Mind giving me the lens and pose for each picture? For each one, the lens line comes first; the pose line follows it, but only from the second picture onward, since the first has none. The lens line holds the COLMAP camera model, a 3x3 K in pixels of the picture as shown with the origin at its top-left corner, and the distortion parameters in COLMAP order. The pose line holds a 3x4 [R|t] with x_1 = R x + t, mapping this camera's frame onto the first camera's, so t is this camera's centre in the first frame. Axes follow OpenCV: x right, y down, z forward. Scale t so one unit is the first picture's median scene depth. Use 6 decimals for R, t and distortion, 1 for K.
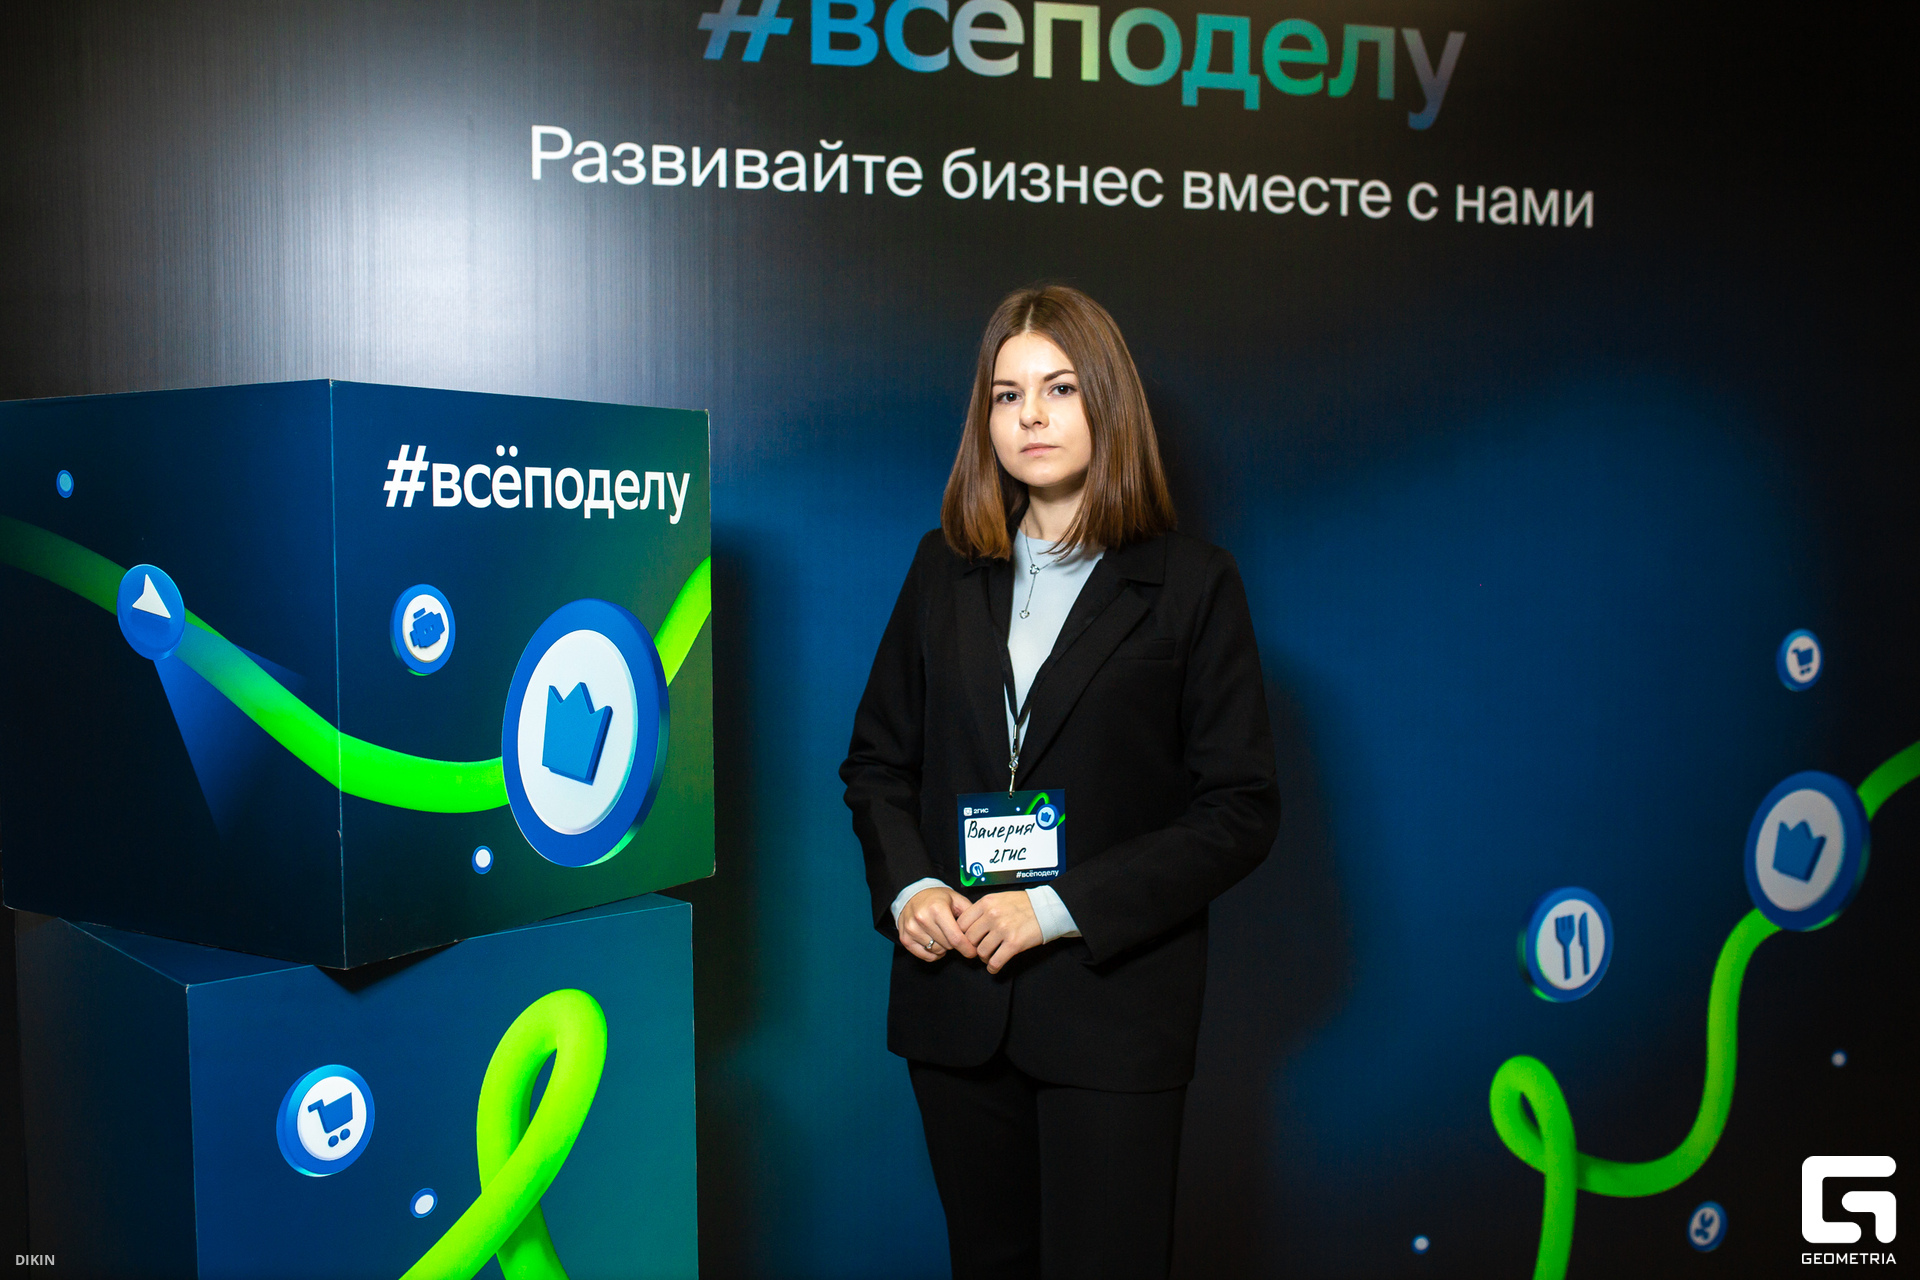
lens RADIAL K [[1836.4, 0, 963.7], [0, 1836.4, 647.8], [0, 0, 1]] dist [-0.069398, 0.097001]
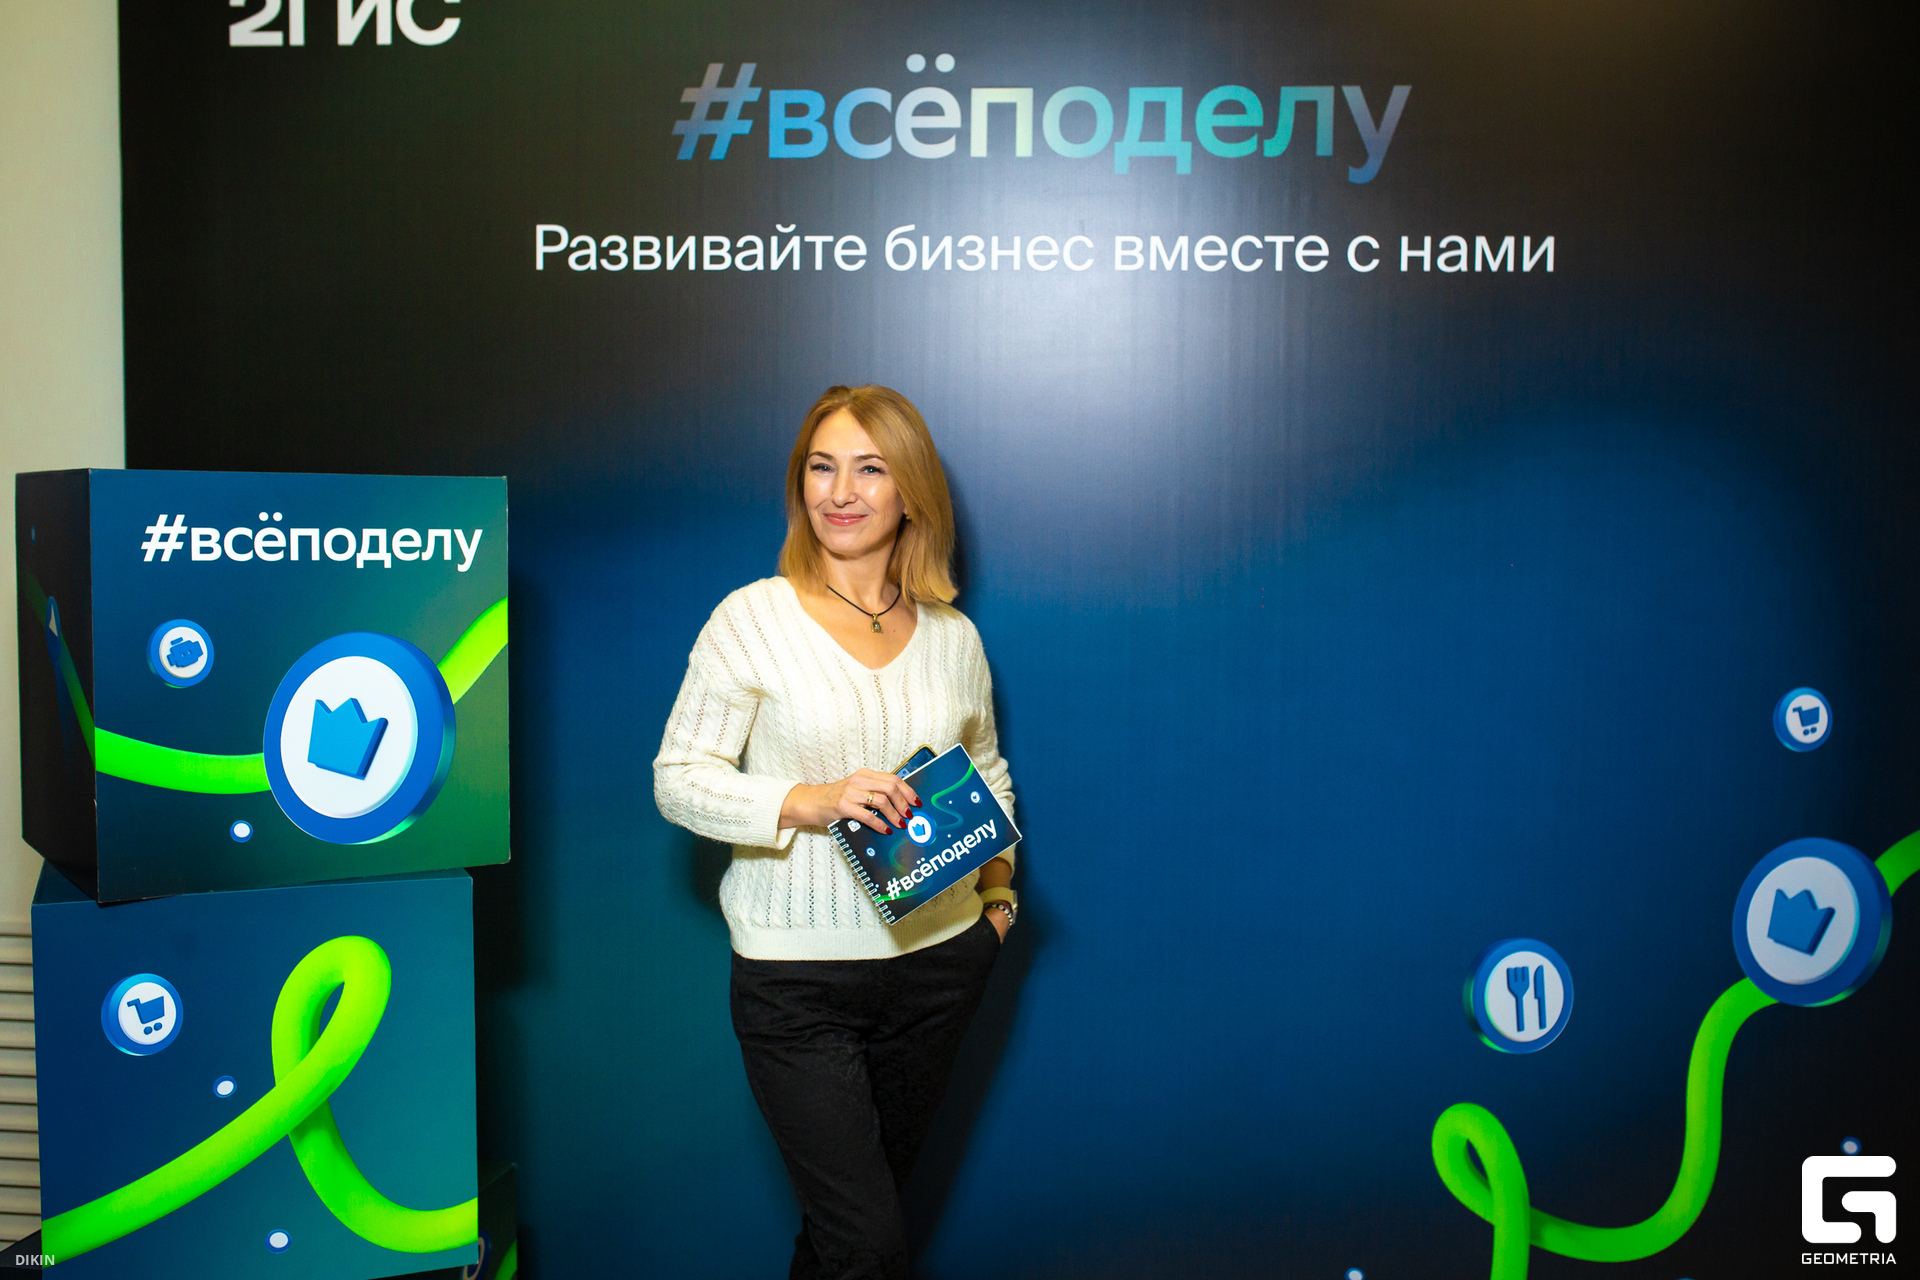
lens RADIAL K [[1922.3, 0, 976.0], [0, 1922.3, 647.3], [0, 0, 1]] dist [-0.069140, 0.096360]
pose [[0.946091, 0.033850, -0.322127, 0.417573], [-0.033252, 0.999420, 0.007359, -0.026796], [0.322189, 0.003749, 0.946668, -0.085045]]
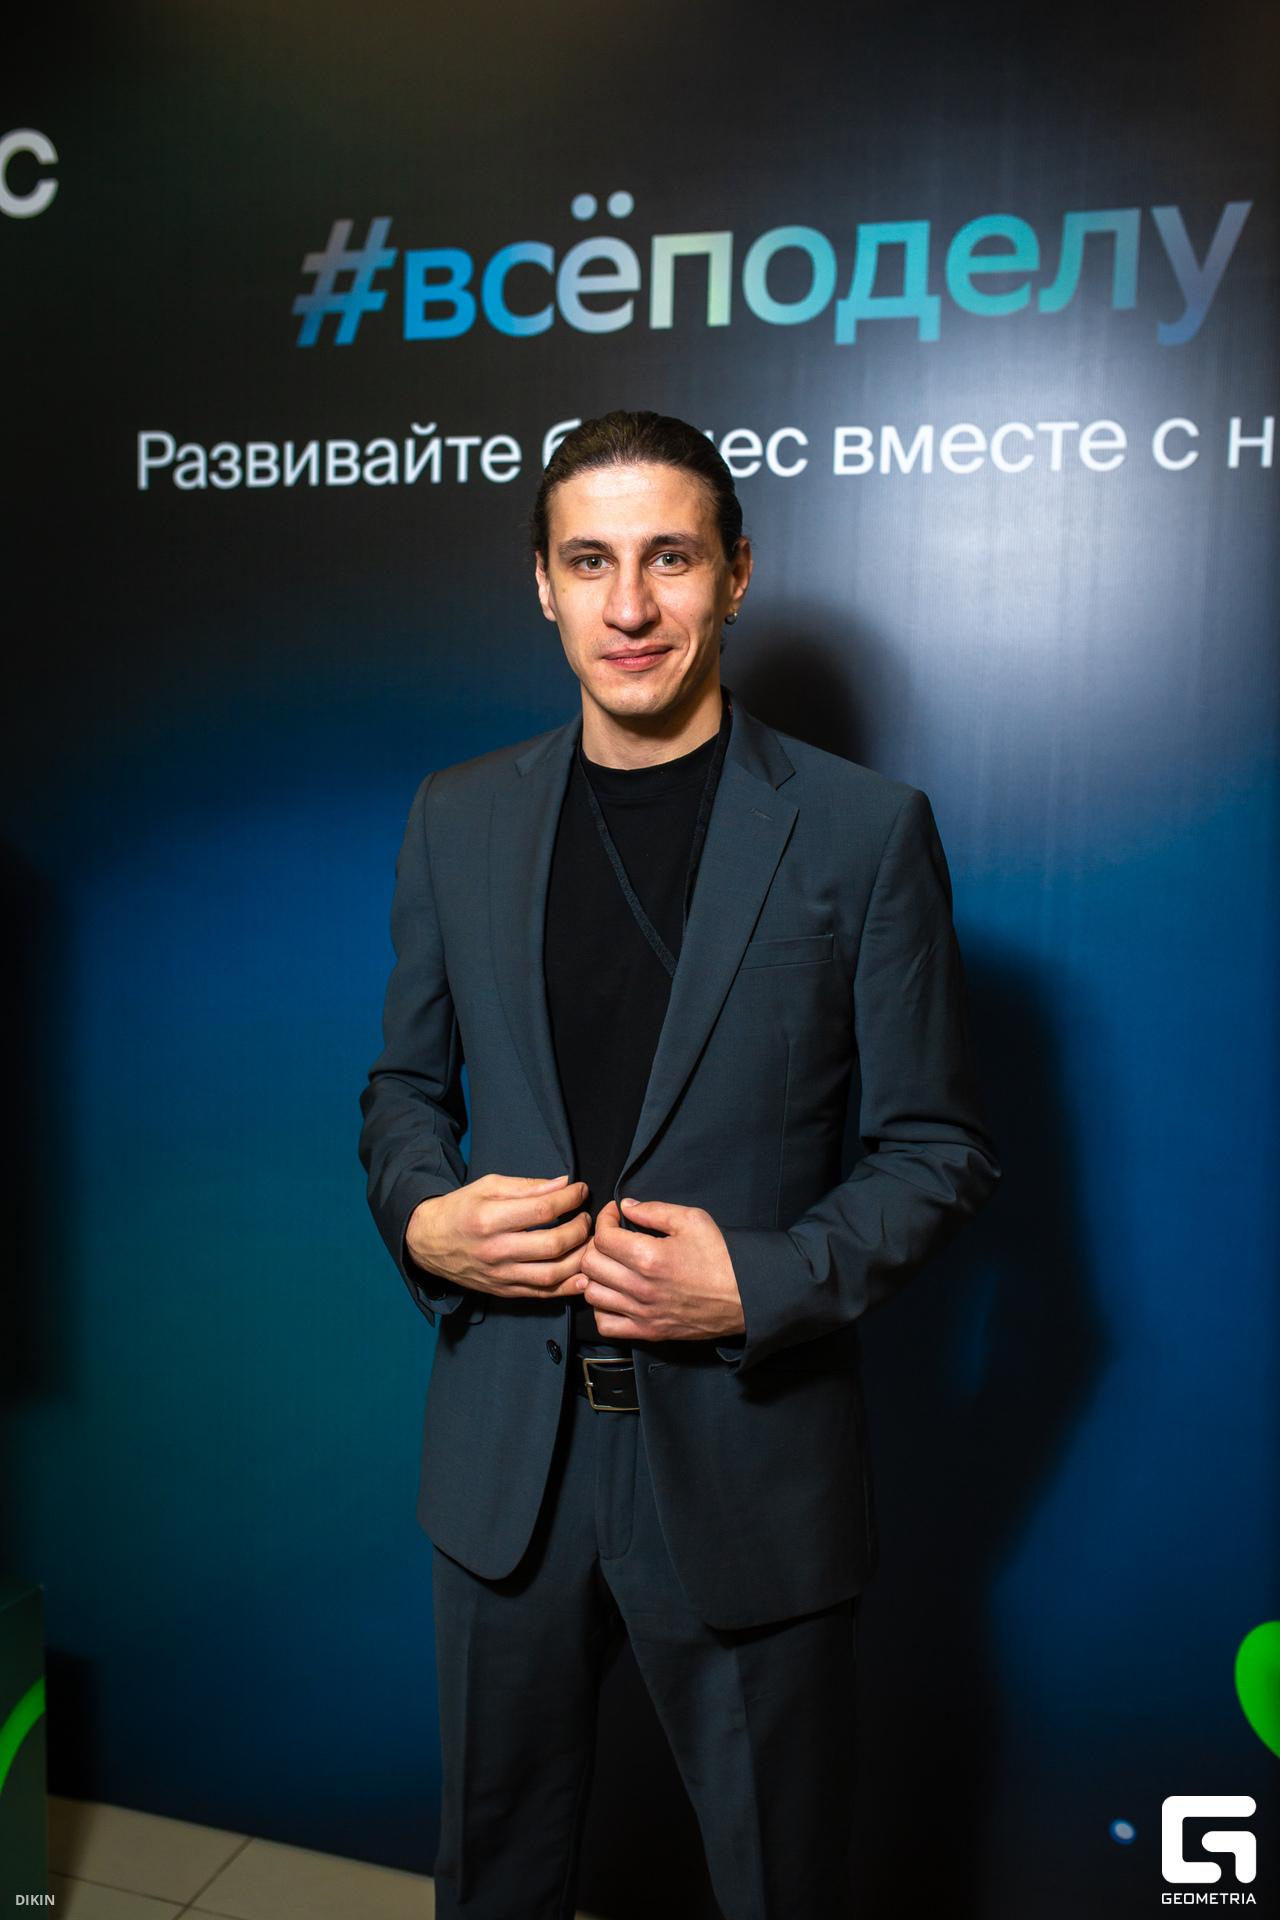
lens RADIAL K [[1836.4, 0, 640.0], [0, 1836.4, 960.0], [0, 0, 1]] dist [-0.069398, 0.097001]
pose [[0.859148, 0.077086, -0.505888, 0.473563], [-0.061195, 0.996972, 0.047989, -0.063687], [0.508055, -0.010272, 0.861263, 0.273519]]
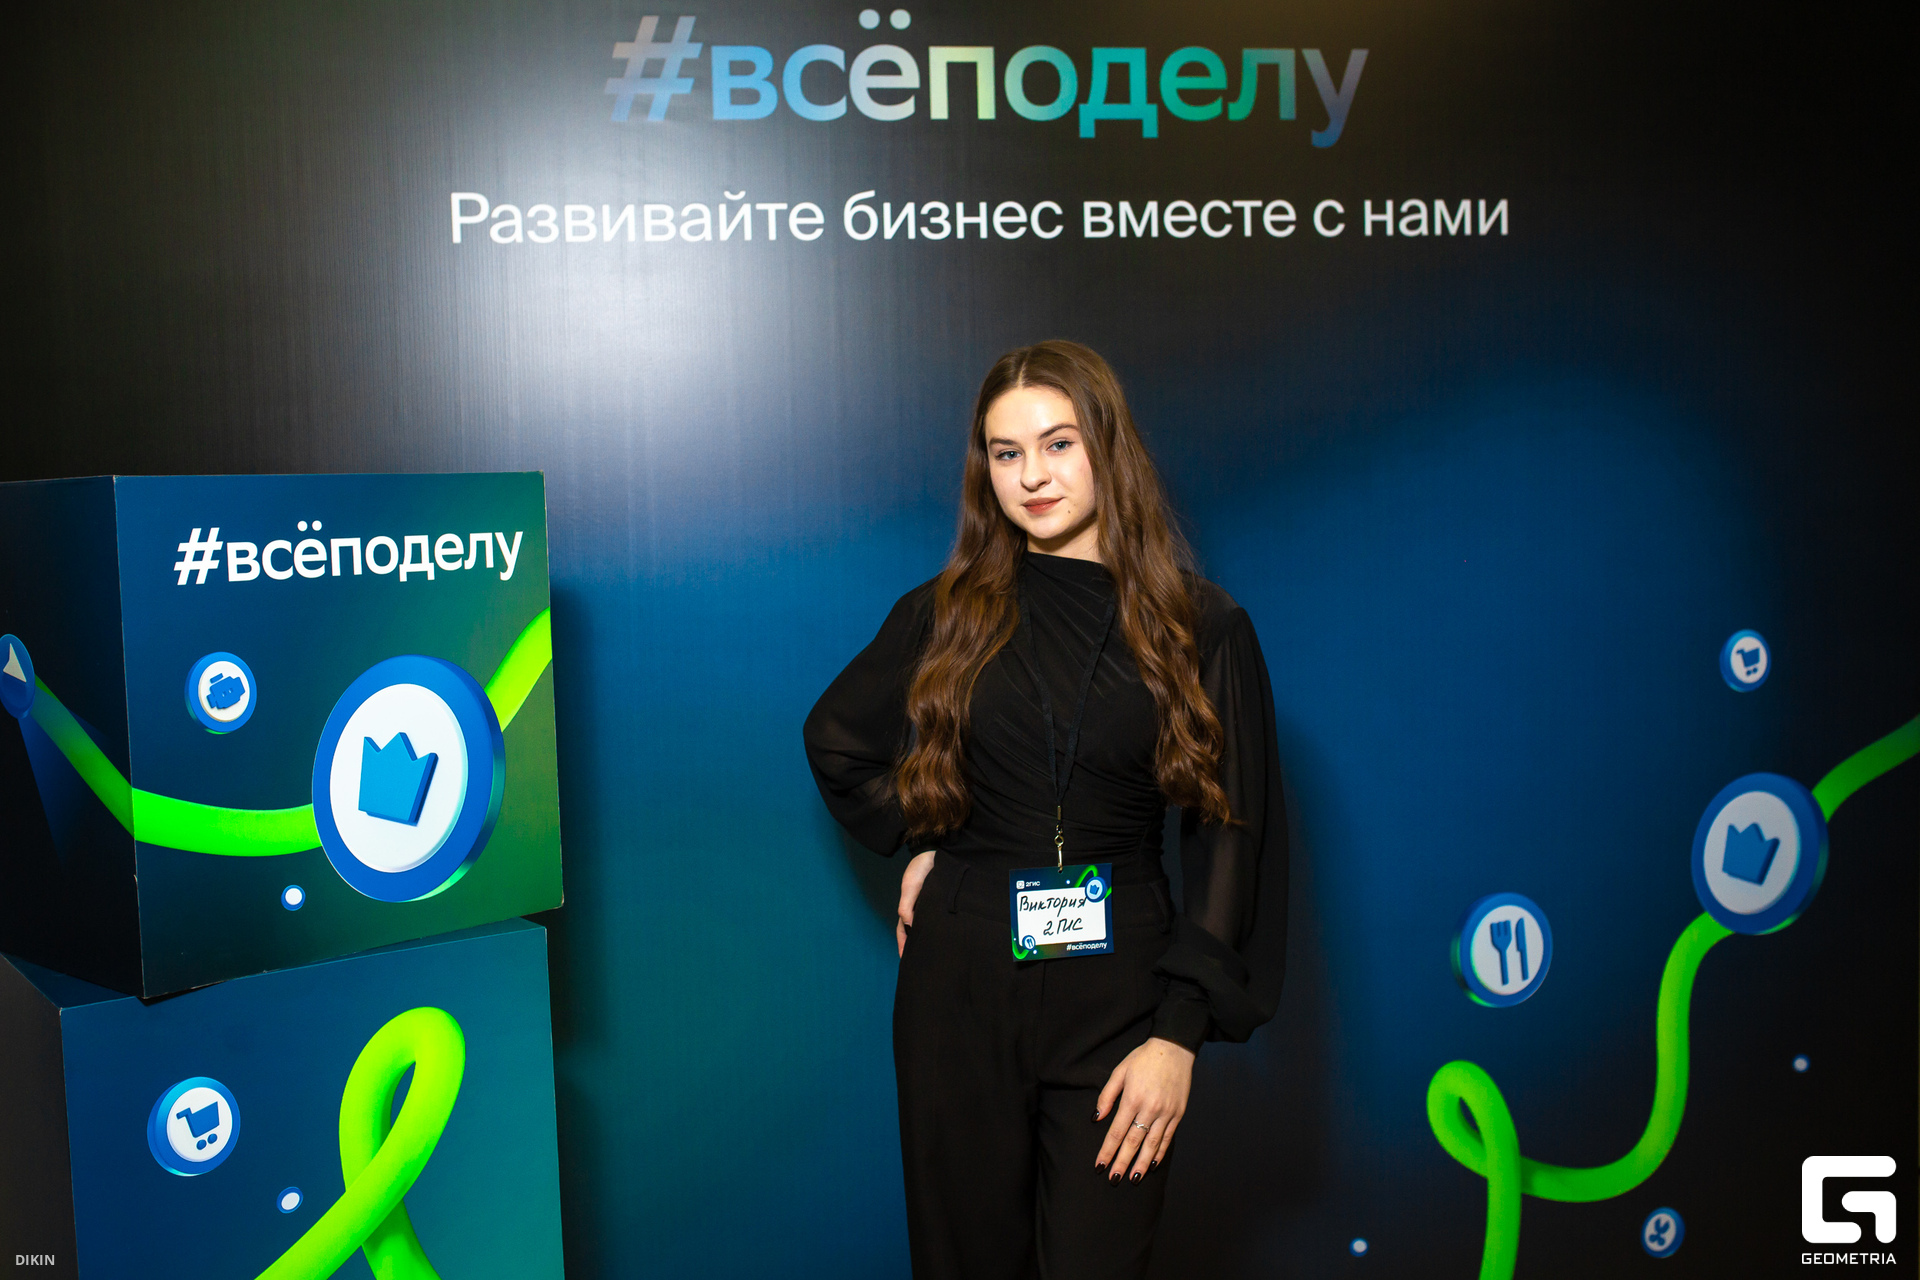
lens RADIAL K [[1901.8, 0, 934.5], [0, 1901.8, 625.2], [0, 0, 1]] dist [-0.071536, 0.101975]
pose [[0.994557, -0.021158, -0.102019, 0.142765], [0.021450, 0.999768, 0.001765, -0.026769], [0.101958, -0.003943, 0.994781, -0.070338]]
